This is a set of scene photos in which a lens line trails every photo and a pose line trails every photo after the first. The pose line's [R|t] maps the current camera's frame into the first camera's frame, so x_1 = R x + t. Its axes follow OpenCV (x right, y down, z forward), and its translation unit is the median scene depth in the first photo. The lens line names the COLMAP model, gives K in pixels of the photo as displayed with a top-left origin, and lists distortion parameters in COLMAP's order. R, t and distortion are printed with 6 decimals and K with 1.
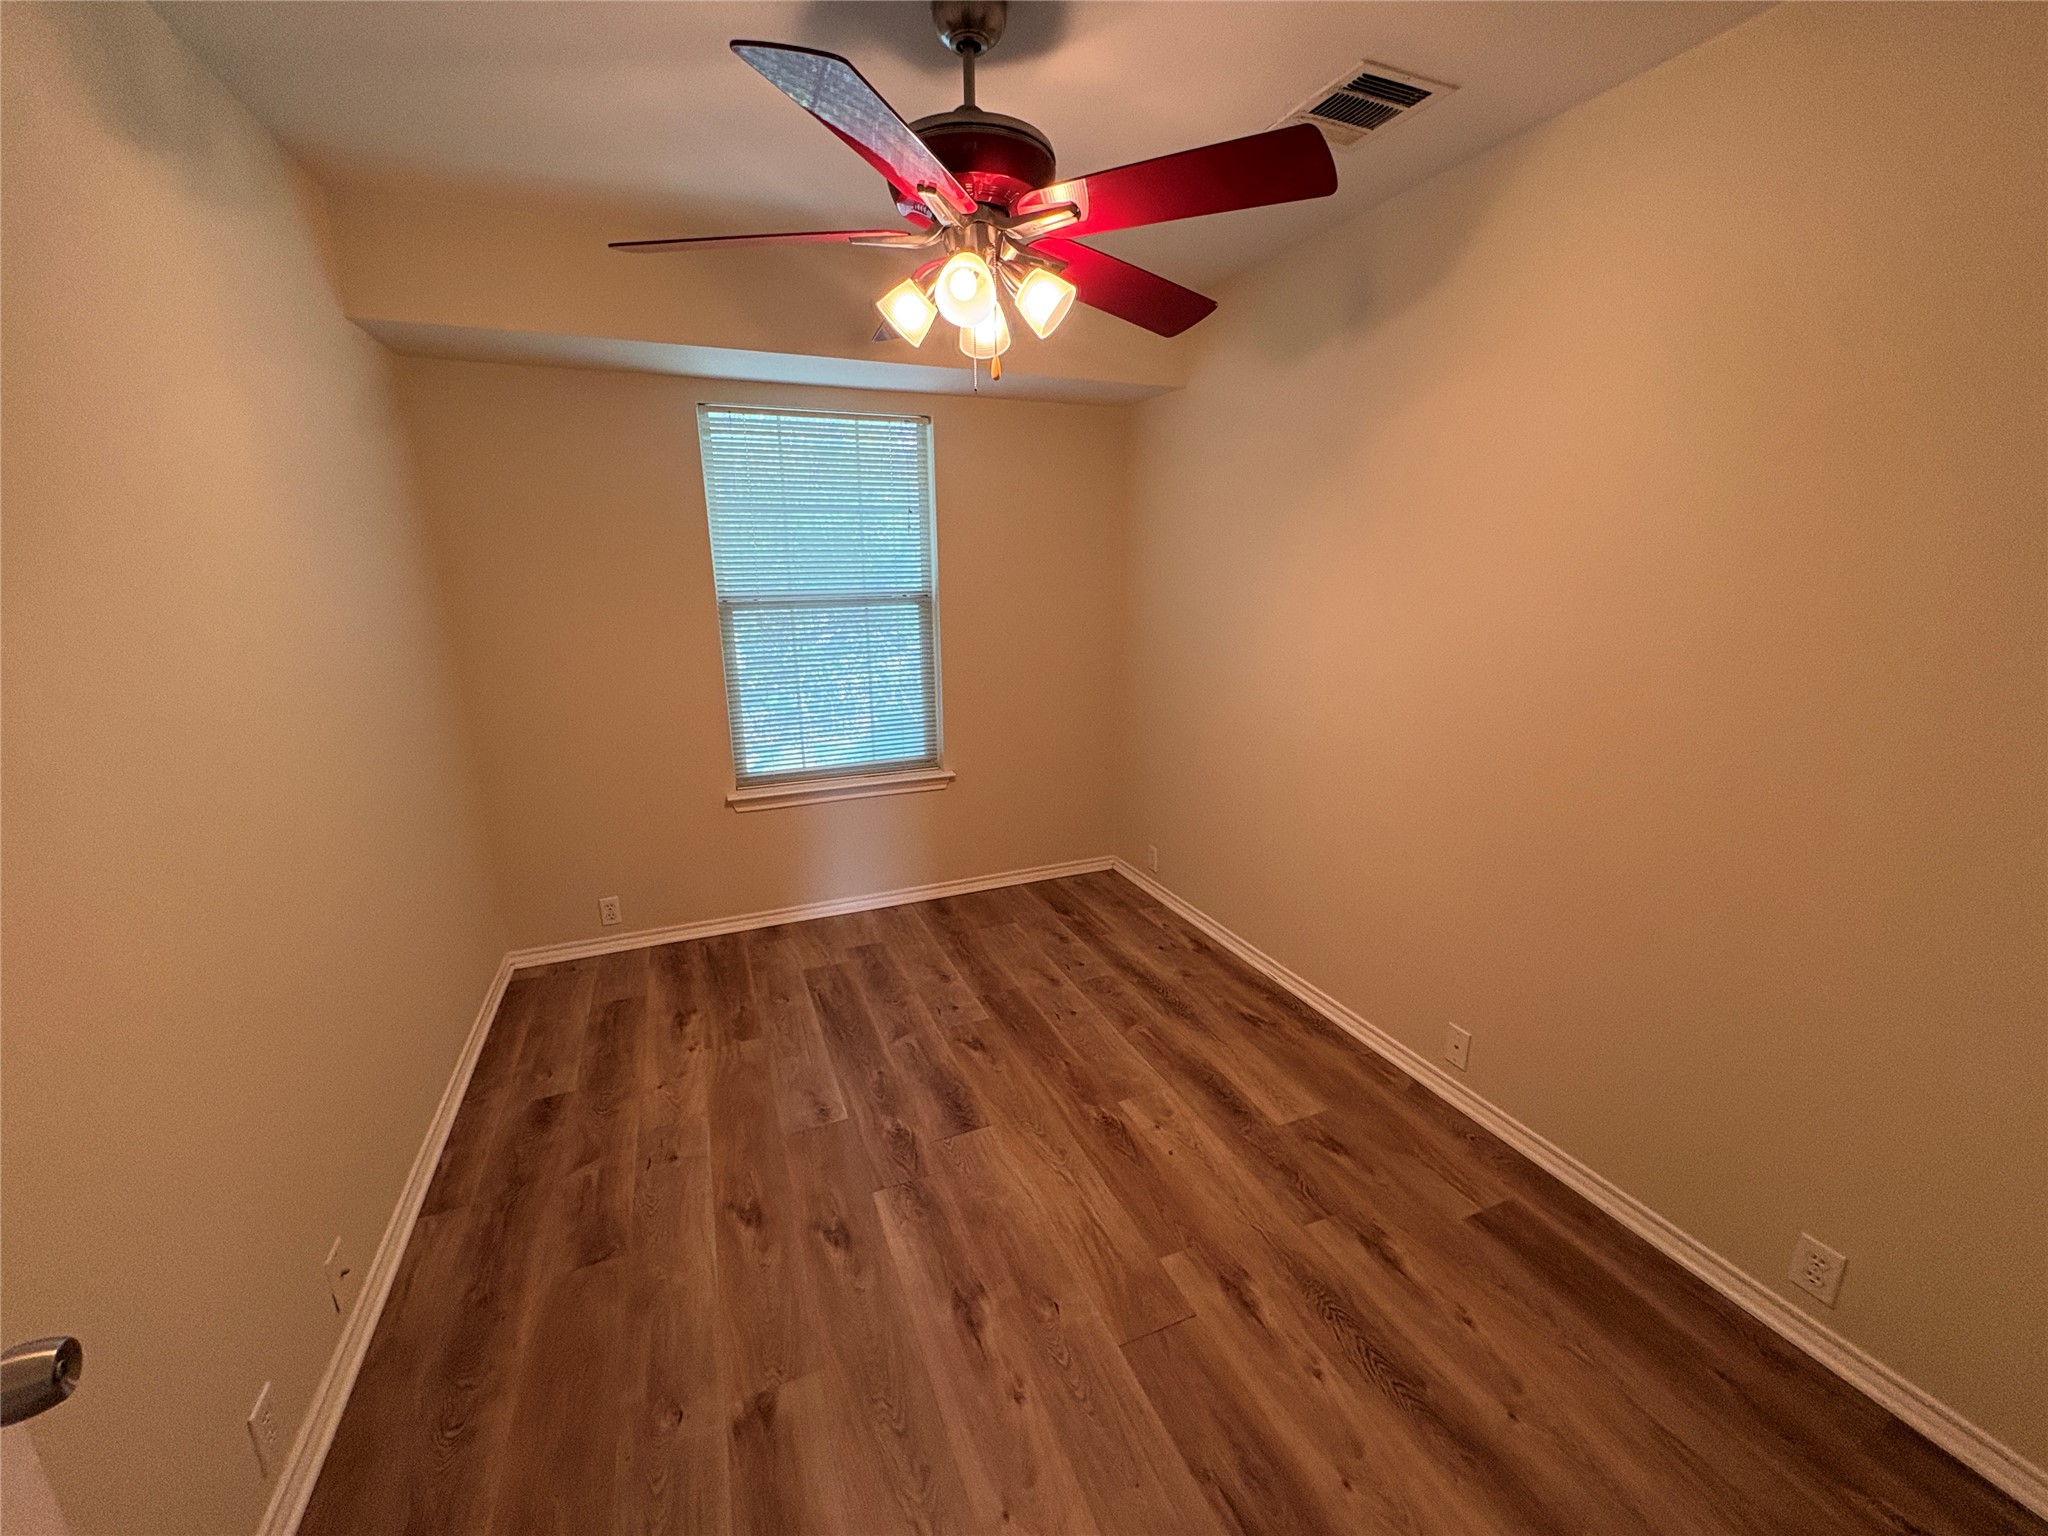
lens RADIAL K [[811.8, 0, 1002.0], [0, 811.8, 764.0], [0, 0, 1]] dist [0.001450, 0.000122]
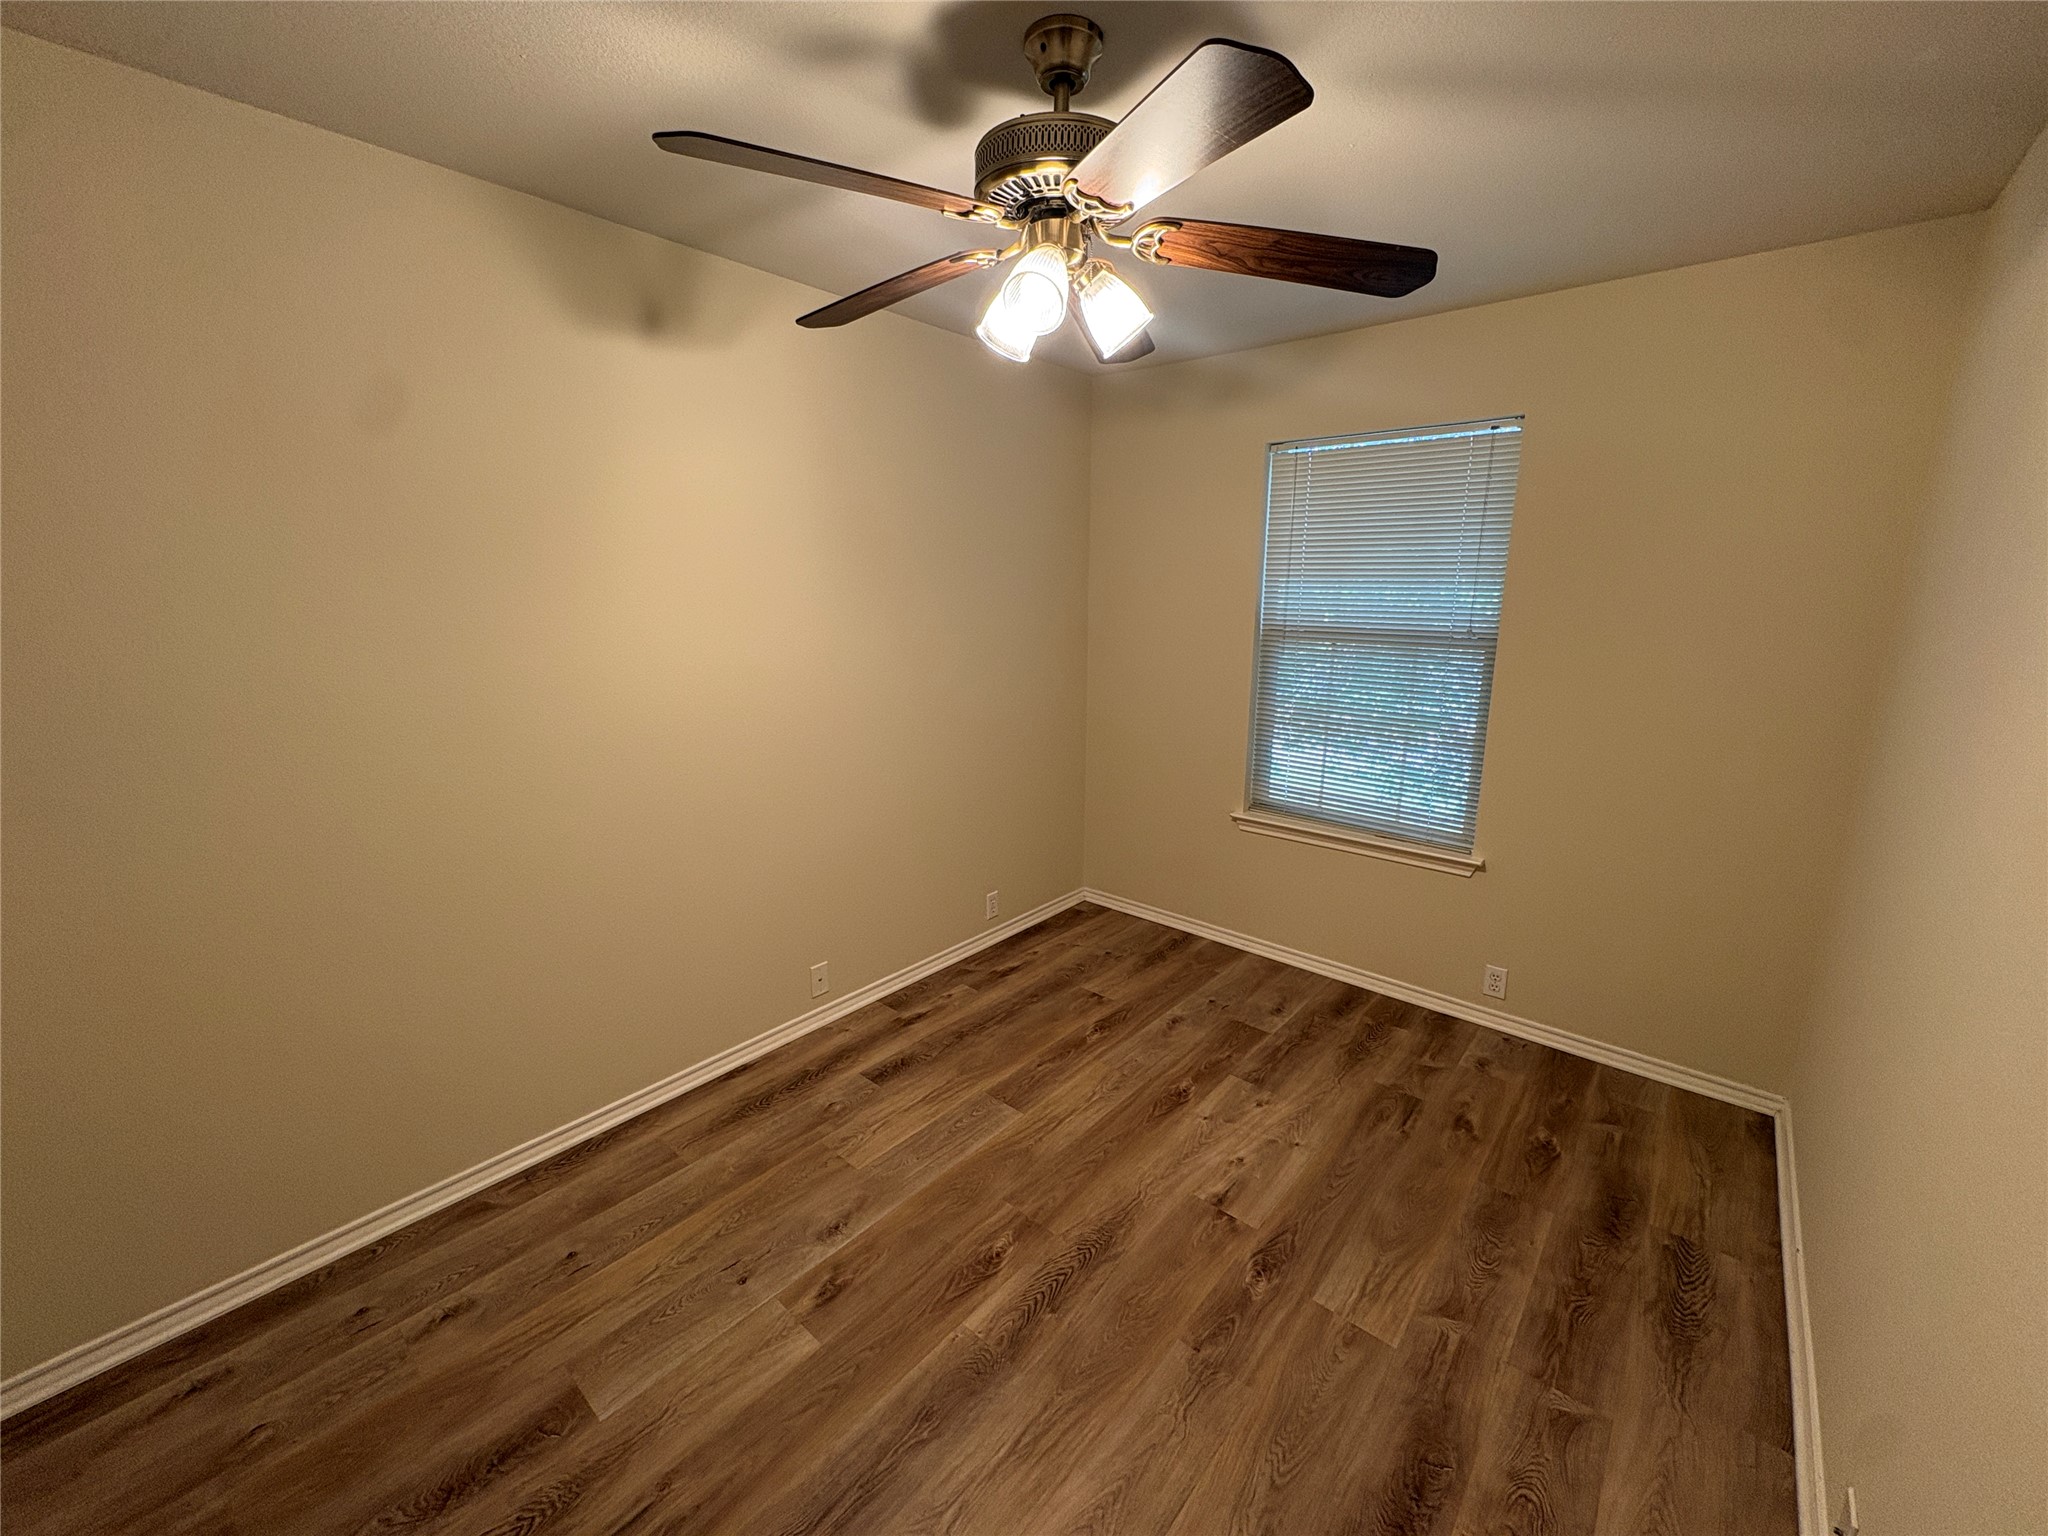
lens RADIAL K [[811.8, 0, 1002.0], [0, 811.8, 764.0], [0, 0, 1]] dist [0.001450, 0.000122]
pose [[0.438677, 0.200731, -0.875939, 0.402714], [-0.205694, 0.971284, 0.119567, -0.078238], [0.874787, 0.127724, 0.467369, 0.270275]]
